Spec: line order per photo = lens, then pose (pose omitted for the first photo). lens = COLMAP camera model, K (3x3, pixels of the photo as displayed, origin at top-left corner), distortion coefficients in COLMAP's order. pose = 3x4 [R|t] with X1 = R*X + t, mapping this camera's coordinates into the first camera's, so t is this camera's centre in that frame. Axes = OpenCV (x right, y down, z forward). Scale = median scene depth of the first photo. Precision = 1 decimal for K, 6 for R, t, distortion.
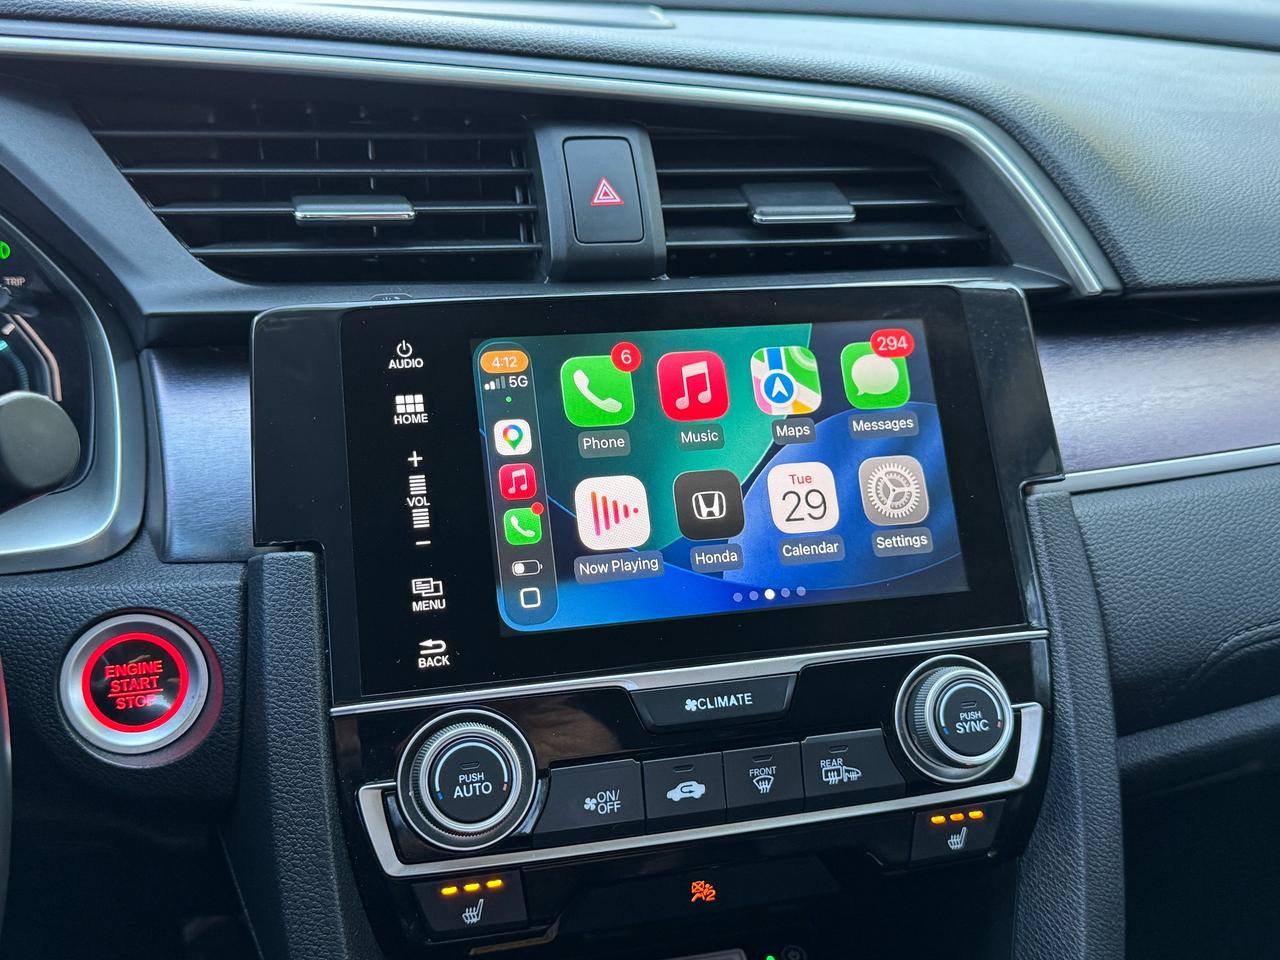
lens RADIAL K [[1506.7, 0, 707.8], [0, 1506.7, 462.1], [0, 0, 1]] dist [0.071092, 0.000000]
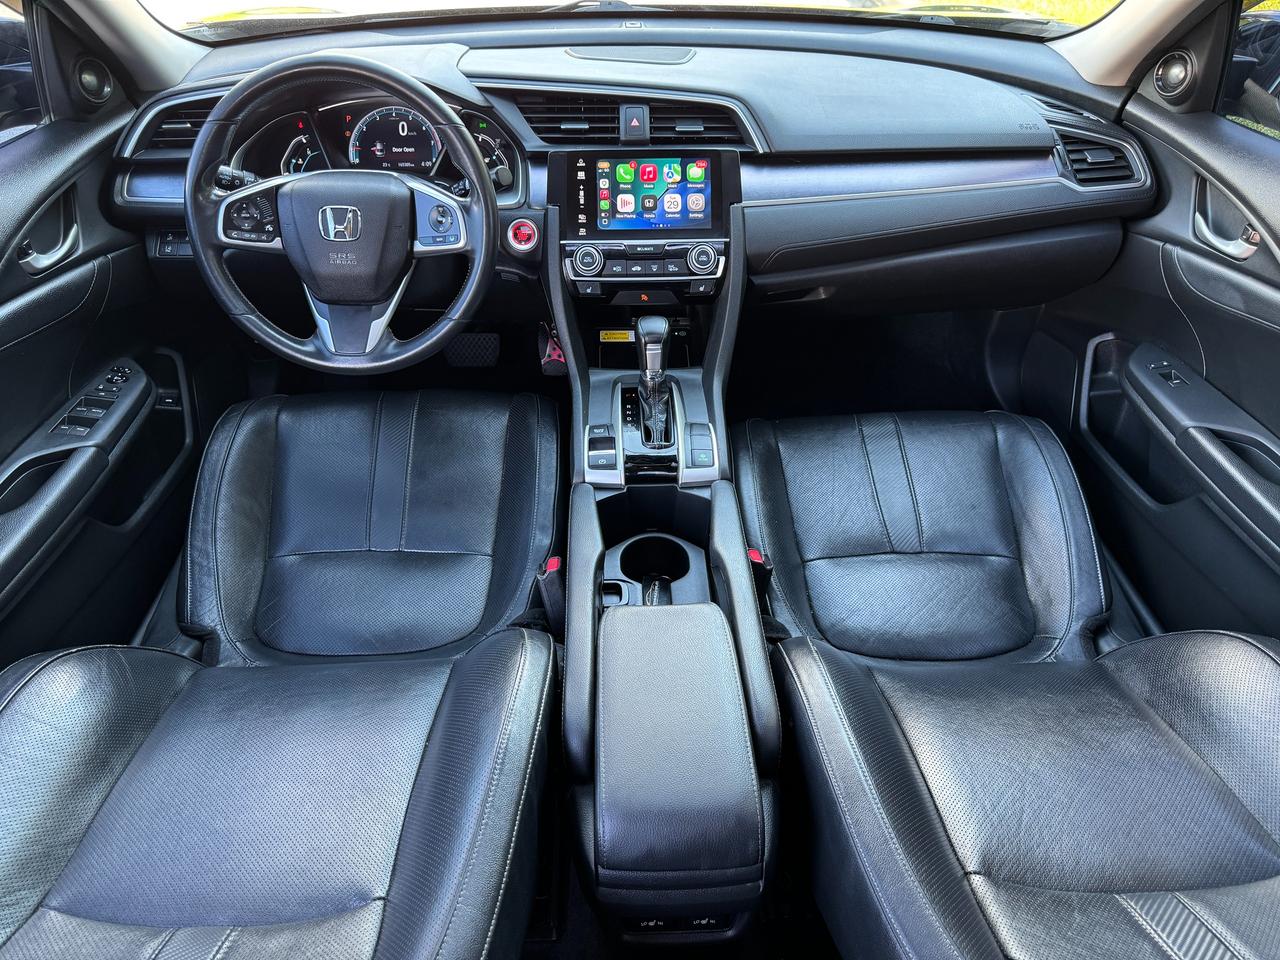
lens RADIAL K [[921.6, 0, 633.4], [0, 921.6, 486.4], [0, 0, 1]] dist [0.020906, -0.011315]
pose [[0.963621, 0.120740, -0.238445, 0.668325], [-0.058524, 0.965814, 0.252543, 0.144269], [0.260786, -0.229401, 0.937745, -1.615361]]
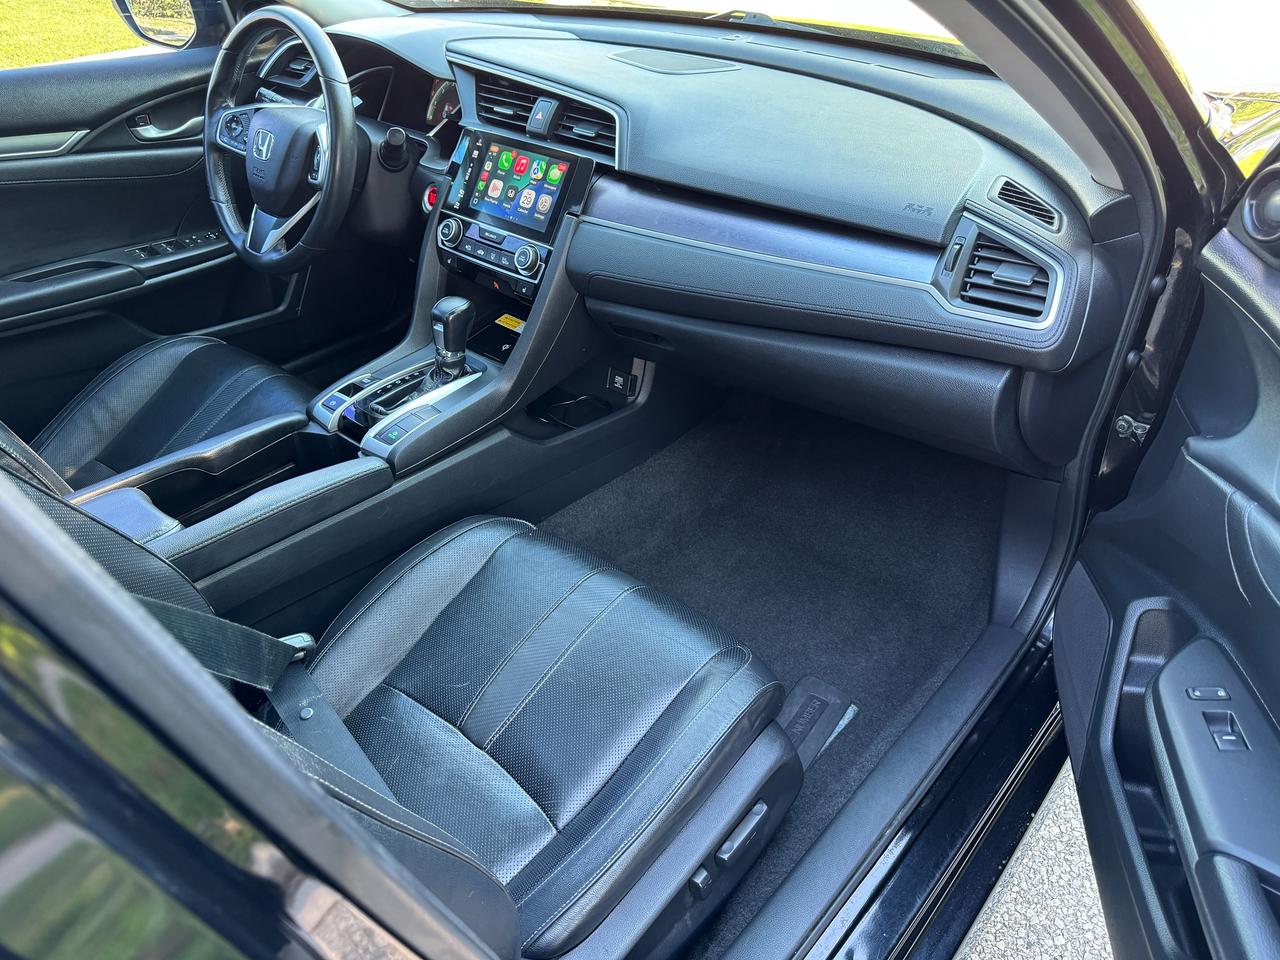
lens RADIAL K [[921.6, 0, 636.4], [0, 921.6, 482.0], [0, 0, 1]] dist [0.020906, -0.011315]
pose [[0.532138, 0.444180, -0.720786, 2.390072], [-0.293097, 0.895337, 0.335360, -0.216272], [0.794307, 0.032803, 0.606631, -0.260162]]
